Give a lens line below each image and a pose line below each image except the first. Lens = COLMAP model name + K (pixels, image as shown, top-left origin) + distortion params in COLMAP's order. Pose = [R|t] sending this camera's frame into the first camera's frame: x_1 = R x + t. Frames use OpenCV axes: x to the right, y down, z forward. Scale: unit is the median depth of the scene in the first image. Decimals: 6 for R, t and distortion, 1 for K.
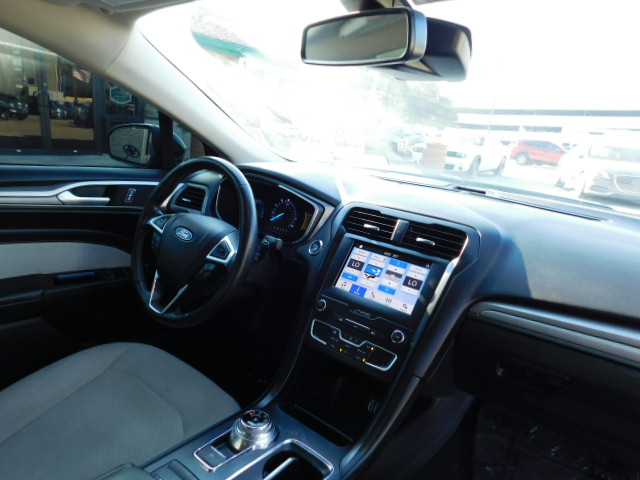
lens RADIAL K [[423.0, 0, 319.6], [0, 423.0, 244.6], [0, 0, 1]] dist [-0.069660, 0.054150]
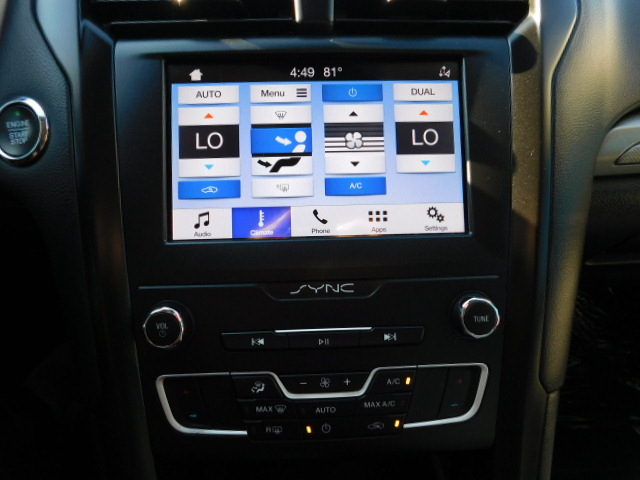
lens RADIAL K [[423.0, 0, 325.6], [0, 423.0, 241.7], [0, 0, 1]] dist [-0.069660, 0.054150]
pose [[0.743646, -0.441633, 0.501947, -0.028053], [0.248796, 0.879652, 0.405356, 0.011132], [-0.620557, -0.176559, 0.764026, 0.699611]]
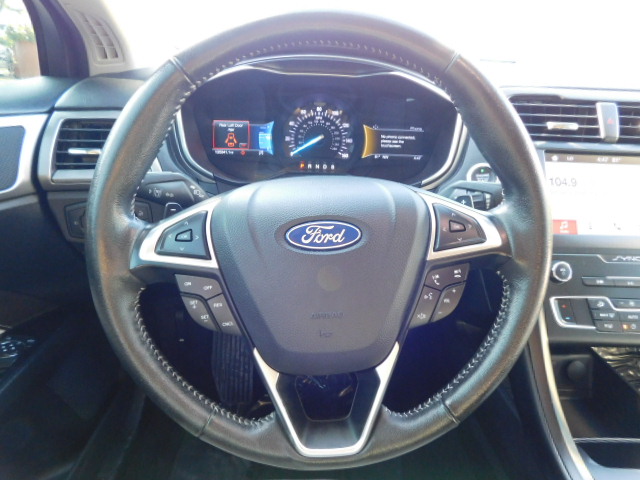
lens RADIAL K [[423.0, 0, 322.1], [0, 423.0, 240.0], [0, 0, 1]] dist [-0.069660, 0.054150]
pose [[0.765336, -0.320639, 0.558078, -0.523202], [0.209338, 0.943941, 0.255252, -0.105681], [-0.608636, -0.078526, 0.789554, 0.712336]]
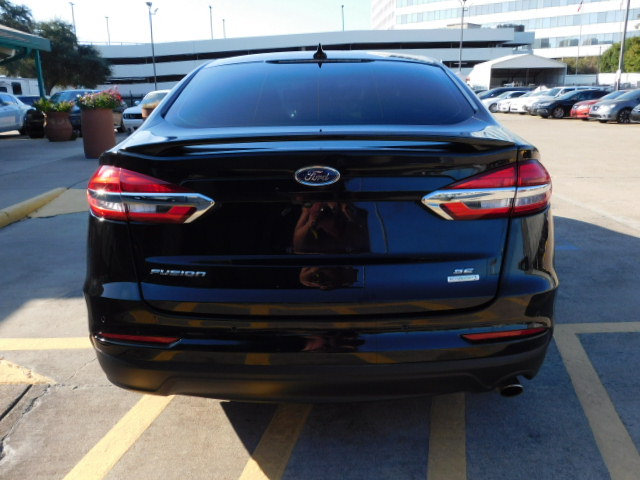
lens RADIAL K [[559.1, 0, 326.5], [0, 559.1, 243.8], [0, 0, 1]] dist [-0.016908, 0.012994]
pose [[0.773130, -0.264573, 0.576430, -3.035828], [0.258179, 0.961415, 0.094996, 0.542012], [-0.579322, 0.075378, 0.811606, -3.224783]]
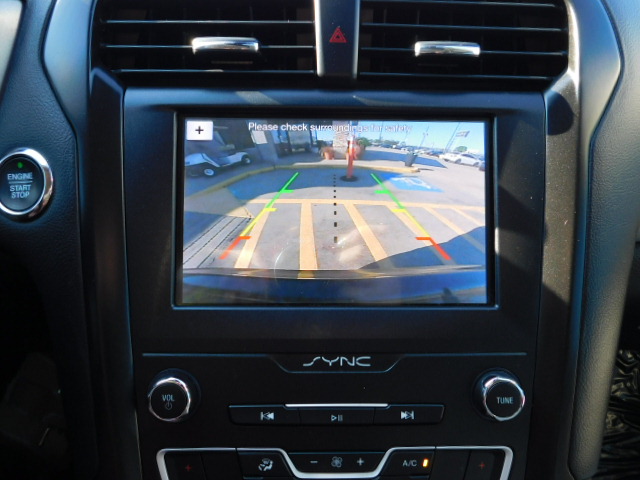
lens RADIAL K [[559.1, 0, 322.9], [0, 559.1, 239.7], [0, 0, 1]] dist [-0.016908, 0.012994]
pose [[0.762153, -0.408528, 0.502223, -0.053354], [0.225842, 0.894799, 0.385136, -0.050912], [-0.606728, -0.180110, 0.774236, 0.658961]]
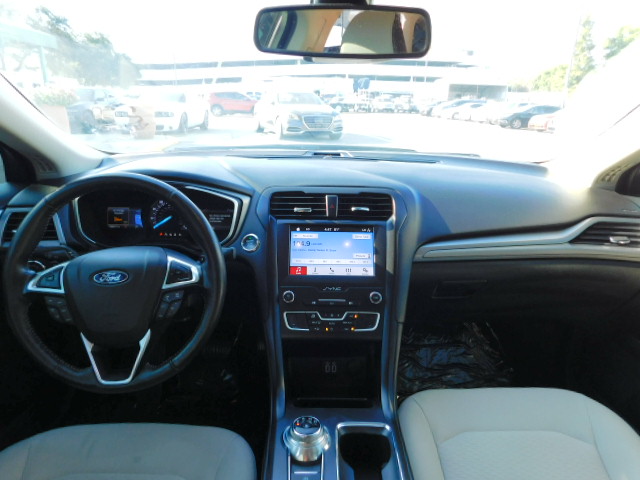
lens RADIAL K [[423.0, 0, 321.8], [0, 423.0, 241.2], [0, 0, 1]] dist [-0.069660, 0.054150]
pose [[0.766774, -0.277339, 0.578914, -0.448868], [0.224398, 0.960760, 0.163053, -0.119181], [-0.601418, 0.004883, 0.798919, 0.150603]]
